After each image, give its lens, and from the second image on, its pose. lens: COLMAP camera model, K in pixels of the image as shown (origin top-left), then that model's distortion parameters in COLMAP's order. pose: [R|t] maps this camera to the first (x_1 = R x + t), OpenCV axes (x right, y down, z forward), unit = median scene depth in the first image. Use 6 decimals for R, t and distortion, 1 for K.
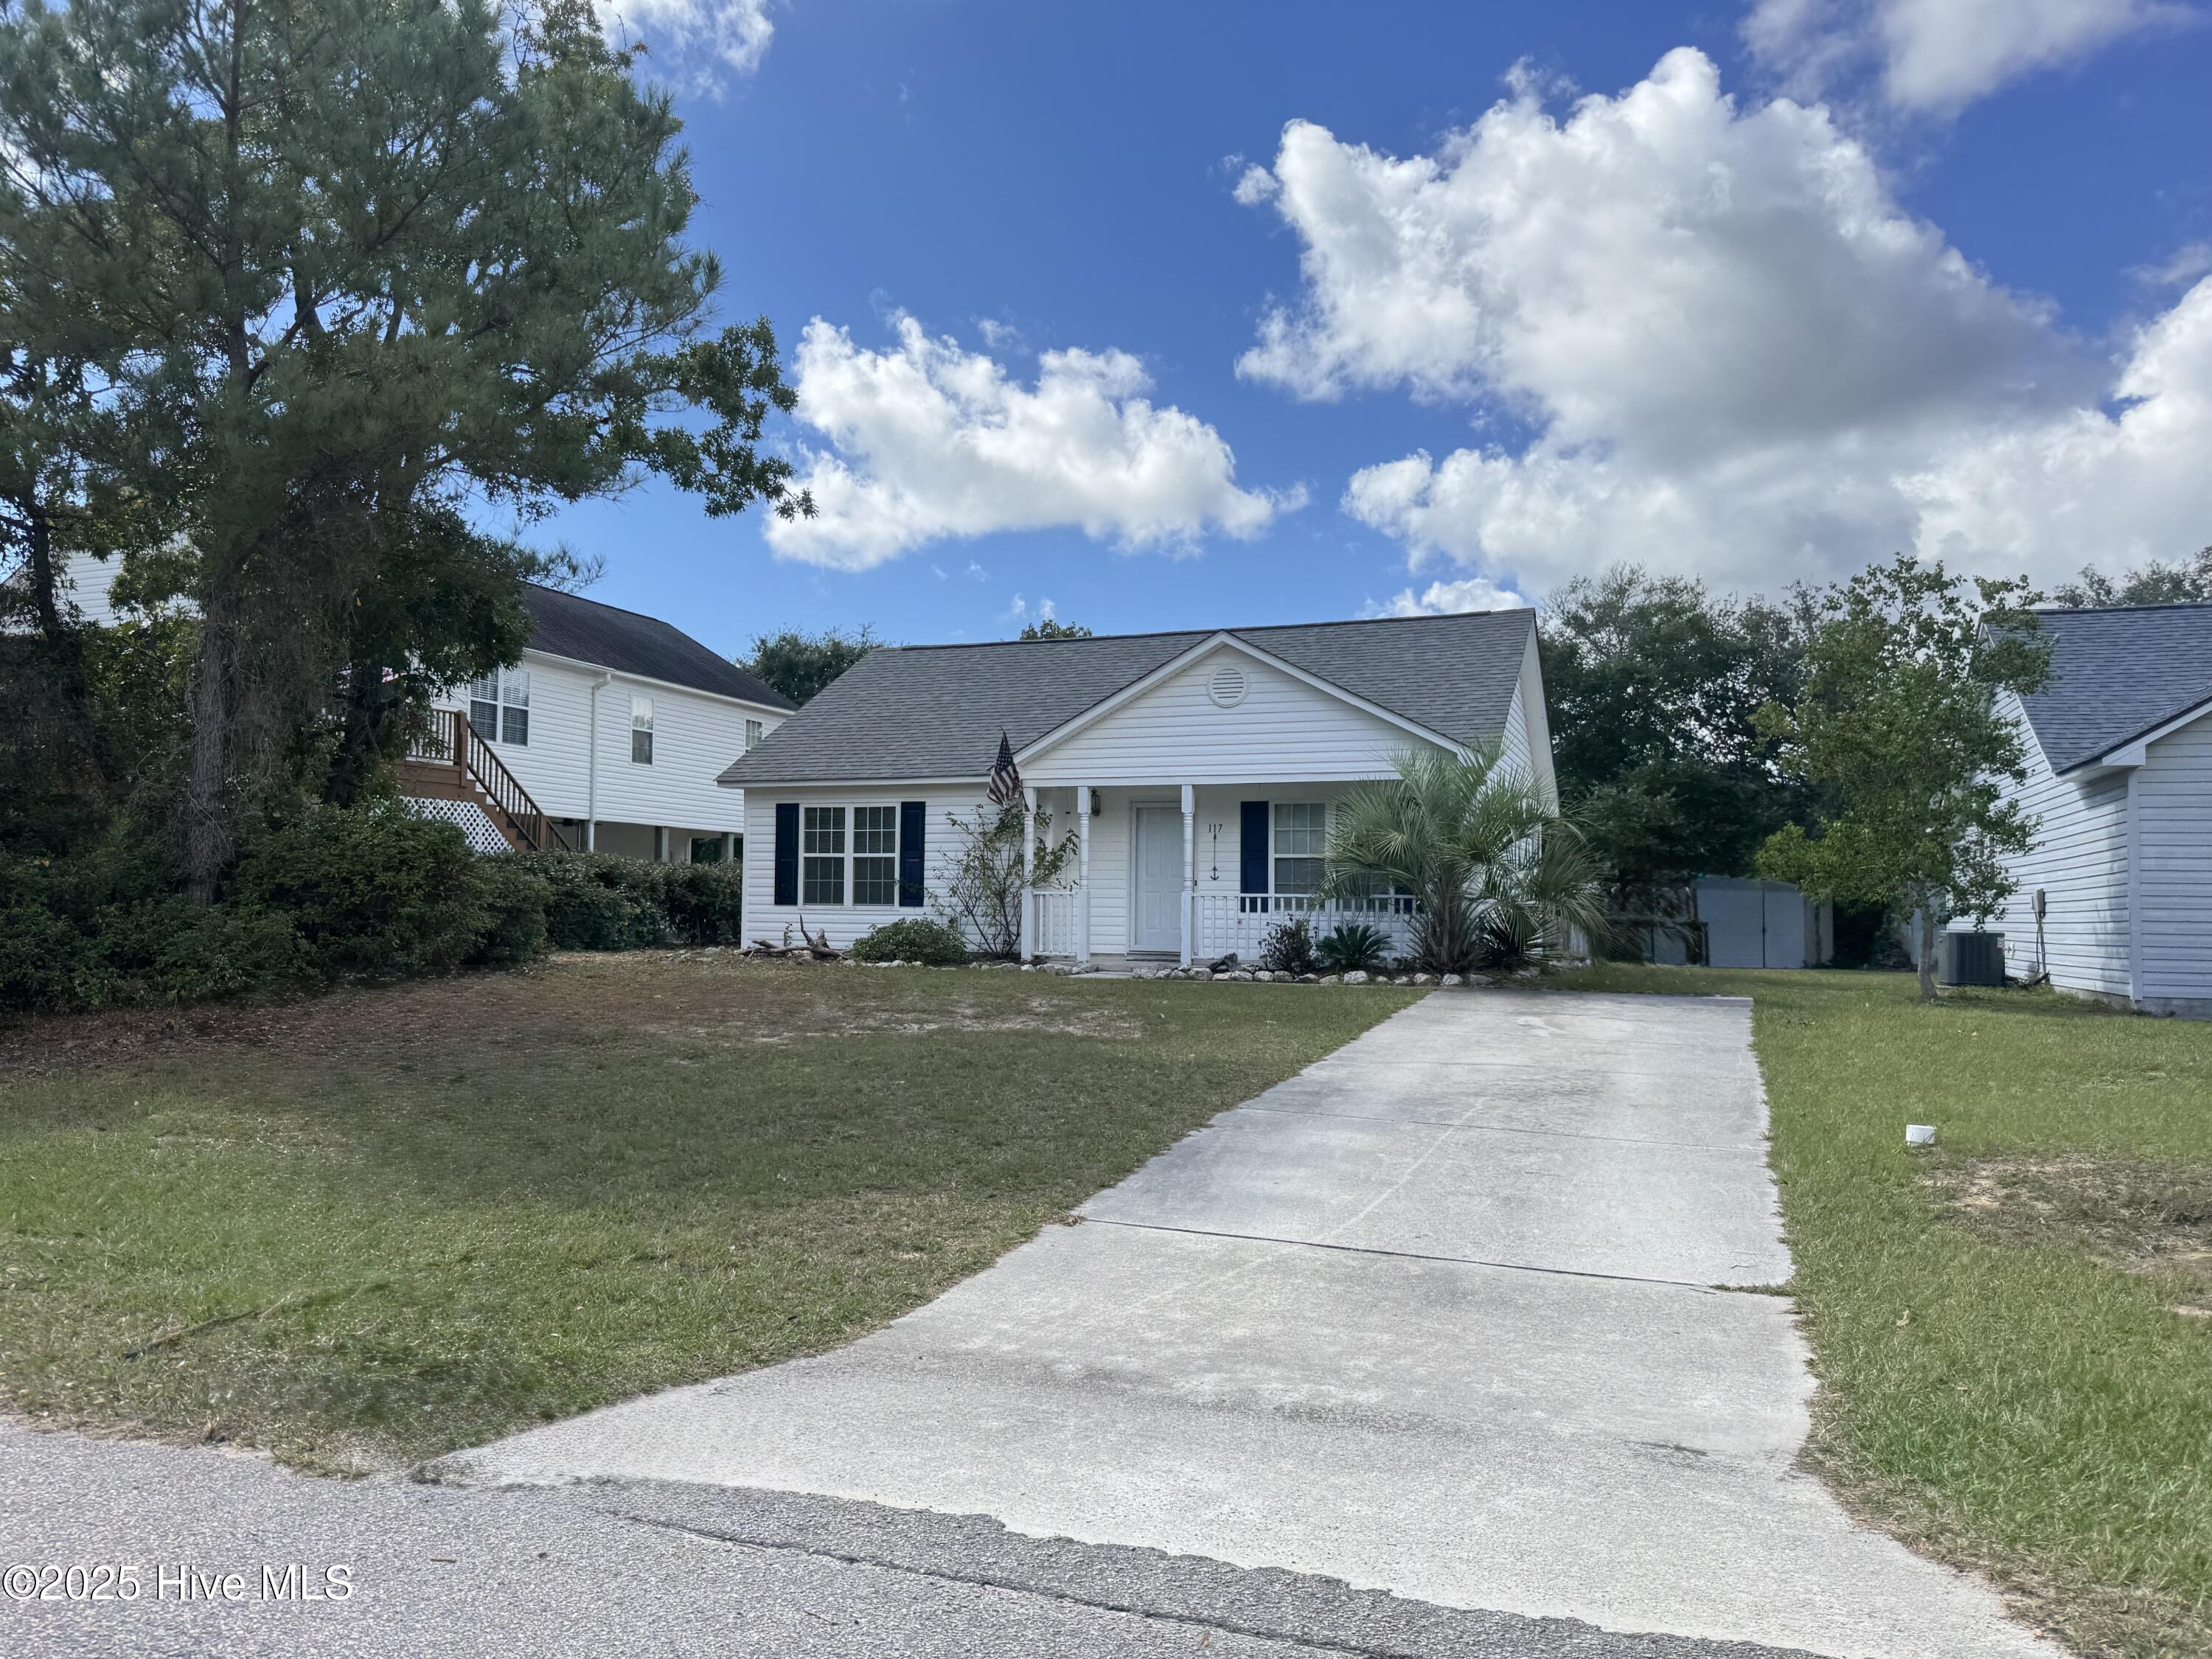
lens RADIAL K [[1579.4, 0, 1121.7], [0, 1579.4, 835.0], [0, 0, 1]] dist [0.185944, -0.335779]
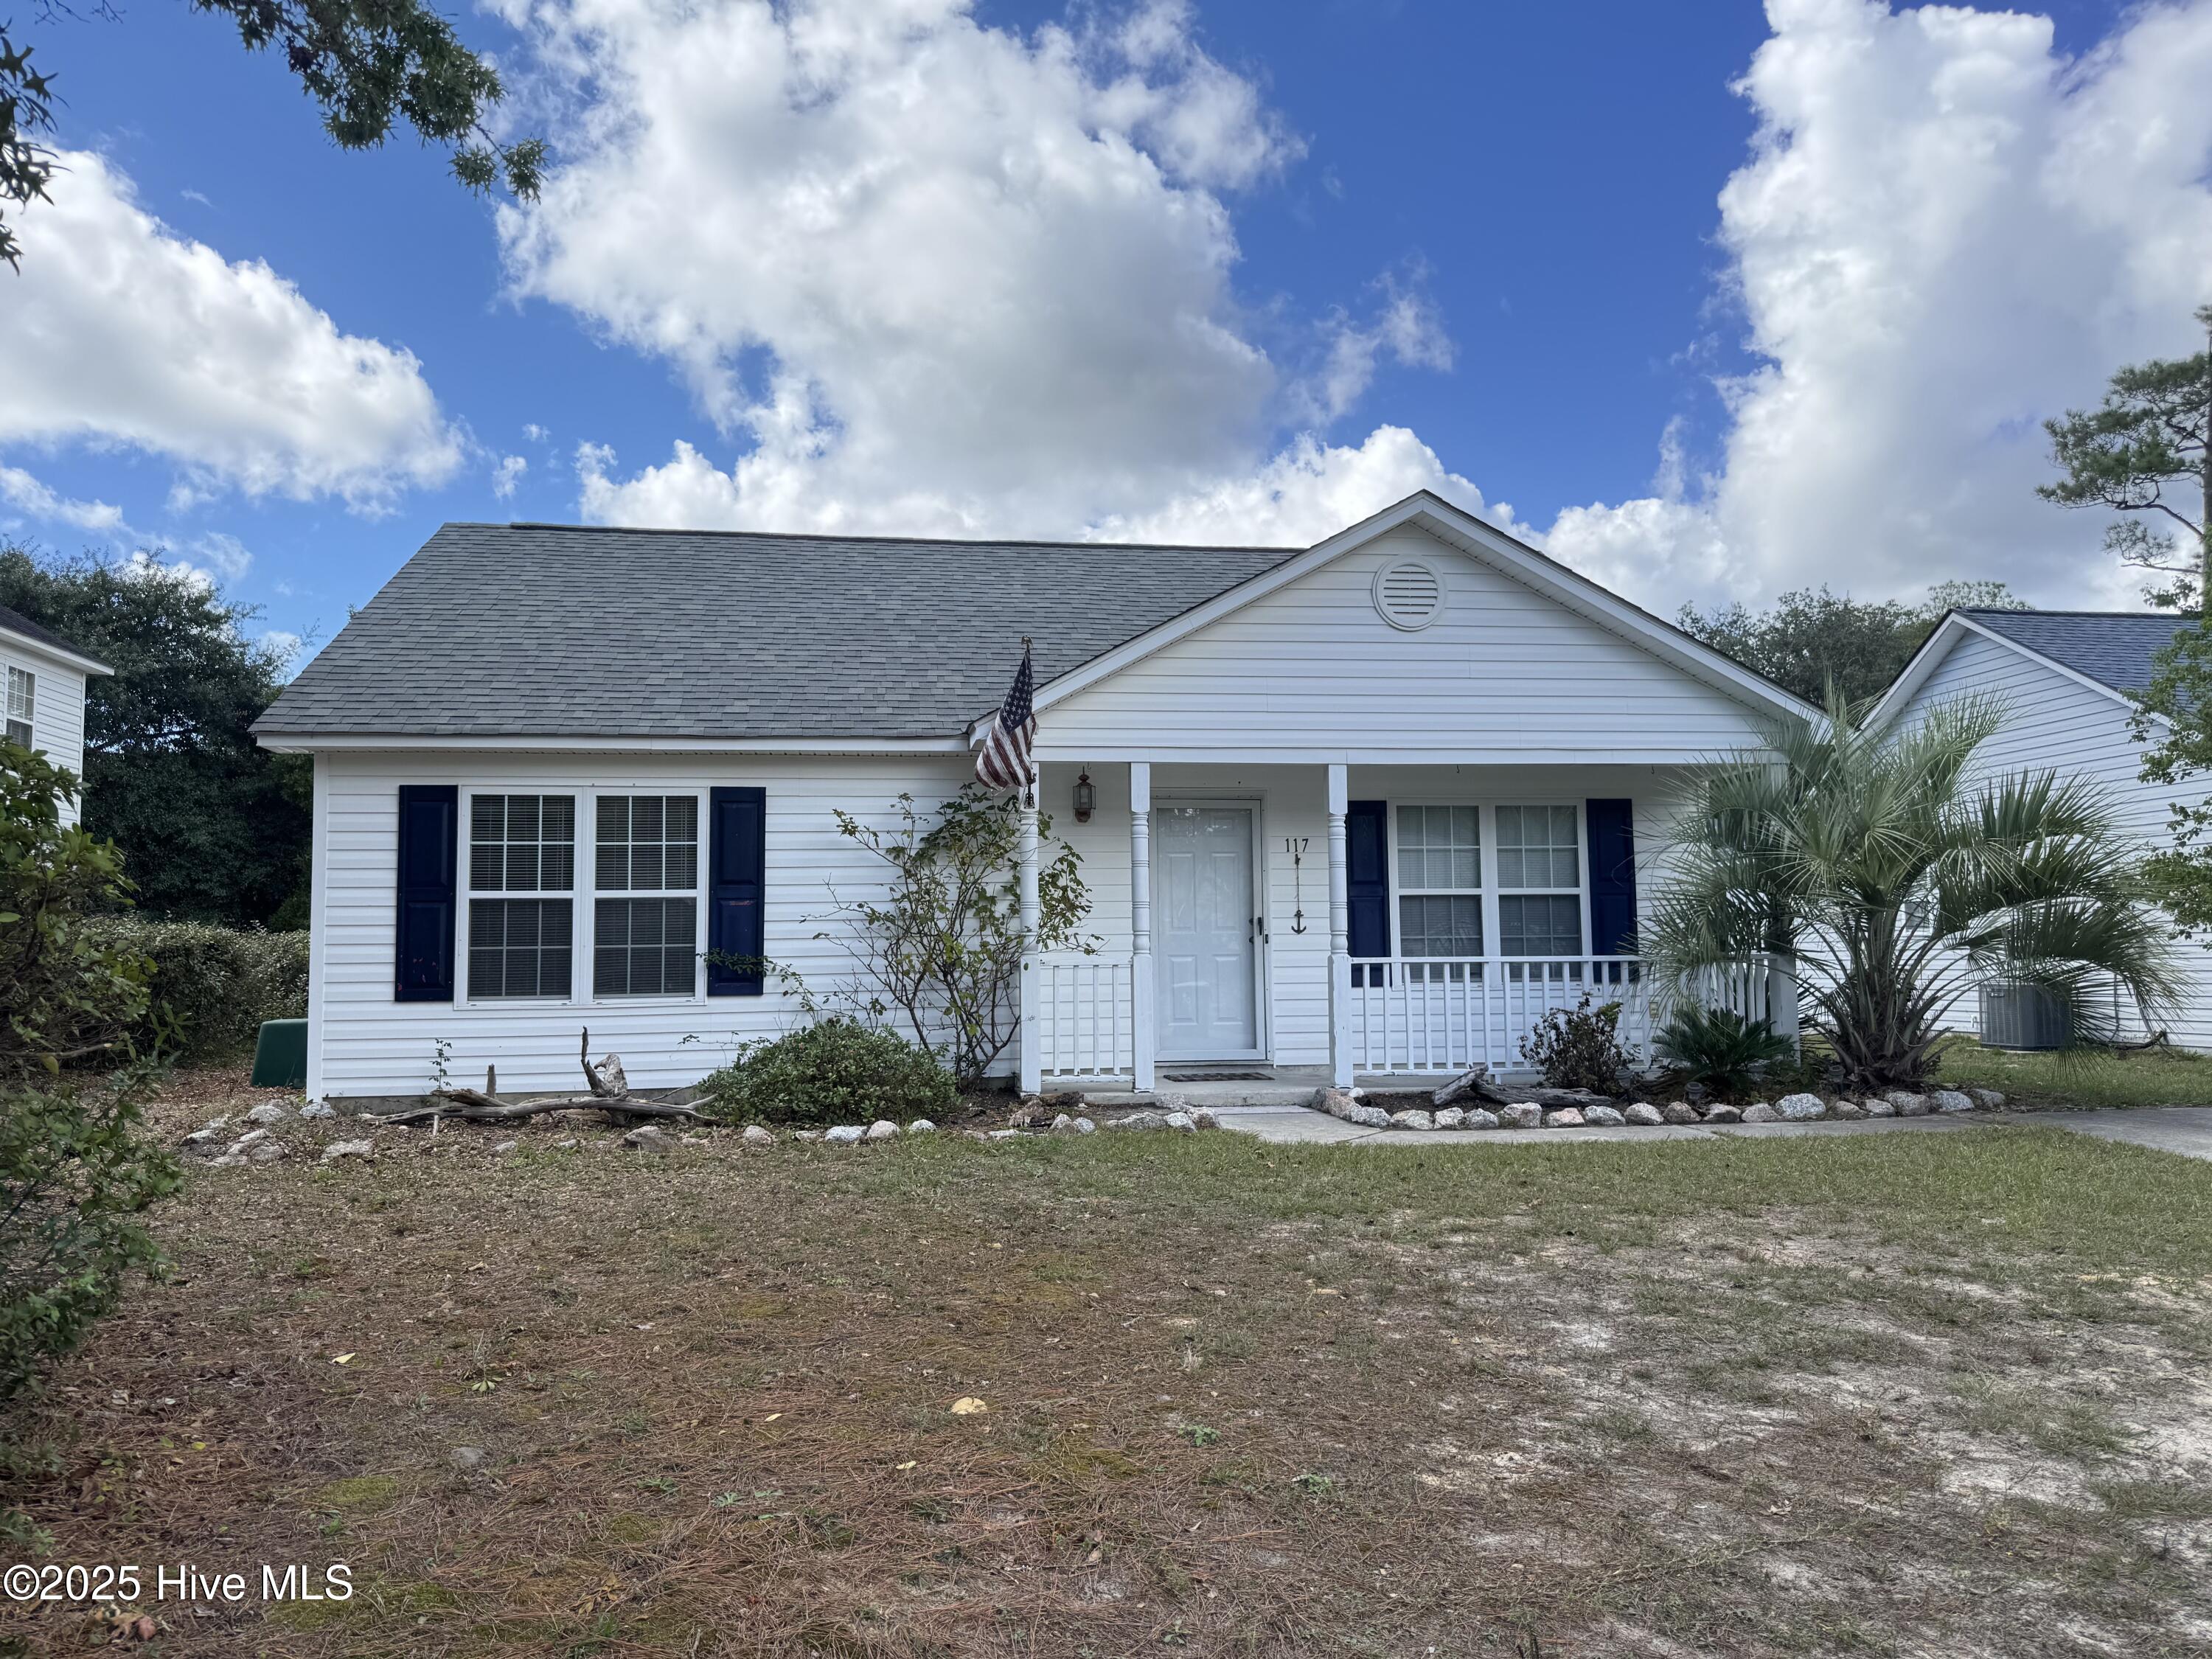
lens RADIAL K [[1579.4, 0, 1121.7], [0, 1579.4, 835.0], [0, 0, 1]] dist [0.185944, -0.335779]
pose [[0.870793, 0.015789, 0.491397, -0.278292], [-0.000689, 0.999522, -0.030895, 0.009958], [-0.491650, 0.026565, 0.870388, 0.507306]]
